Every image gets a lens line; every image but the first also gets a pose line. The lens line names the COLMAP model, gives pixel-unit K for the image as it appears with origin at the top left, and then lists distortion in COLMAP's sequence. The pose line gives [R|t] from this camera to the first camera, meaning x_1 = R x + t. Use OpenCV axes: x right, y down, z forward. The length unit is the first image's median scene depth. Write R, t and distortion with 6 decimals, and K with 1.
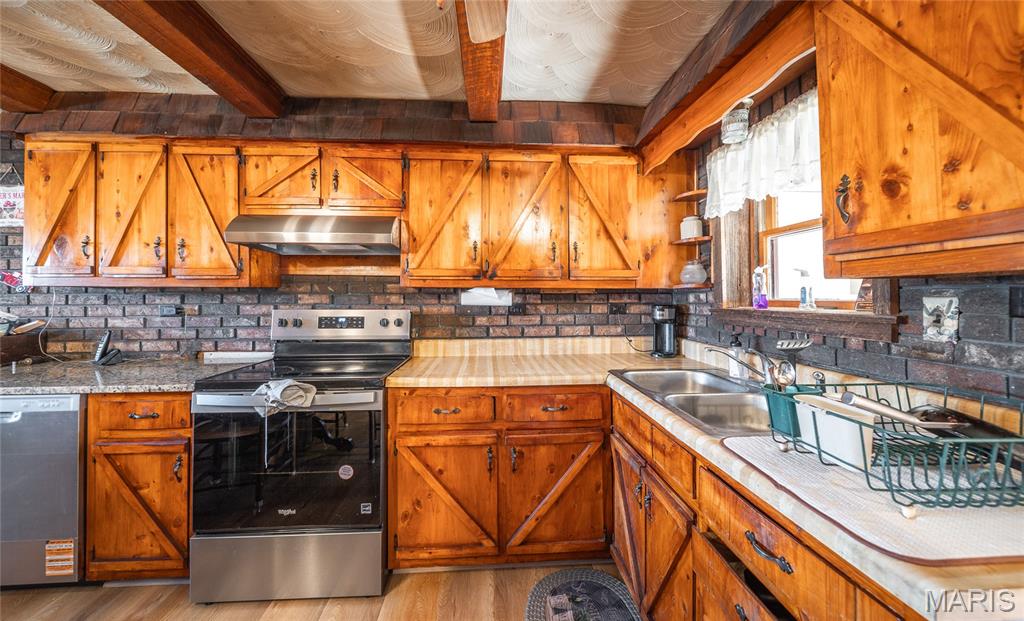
lens RADIAL K [[363.0, 0, 509.6], [0, 363.0, 299.3], [0, 0, 1]] dist [0.015090, -0.005849]
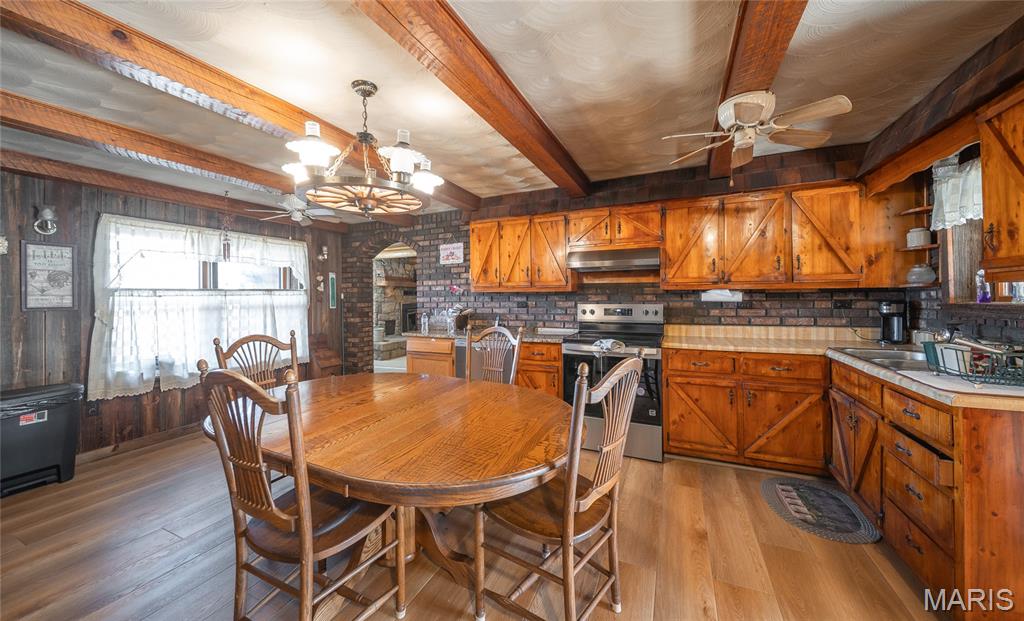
lens RADIAL K [[363.0, 0, 509.6], [0, 363.0, 299.3], [0, 0, 1]] dist [0.015090, -0.005849]
pose [[0.880399, -0.004107, -0.474216, -0.124080], [0.004289, 0.999991, -0.000698, 0.005729], [0.474215, -0.001419, 0.880408, -0.730030]]
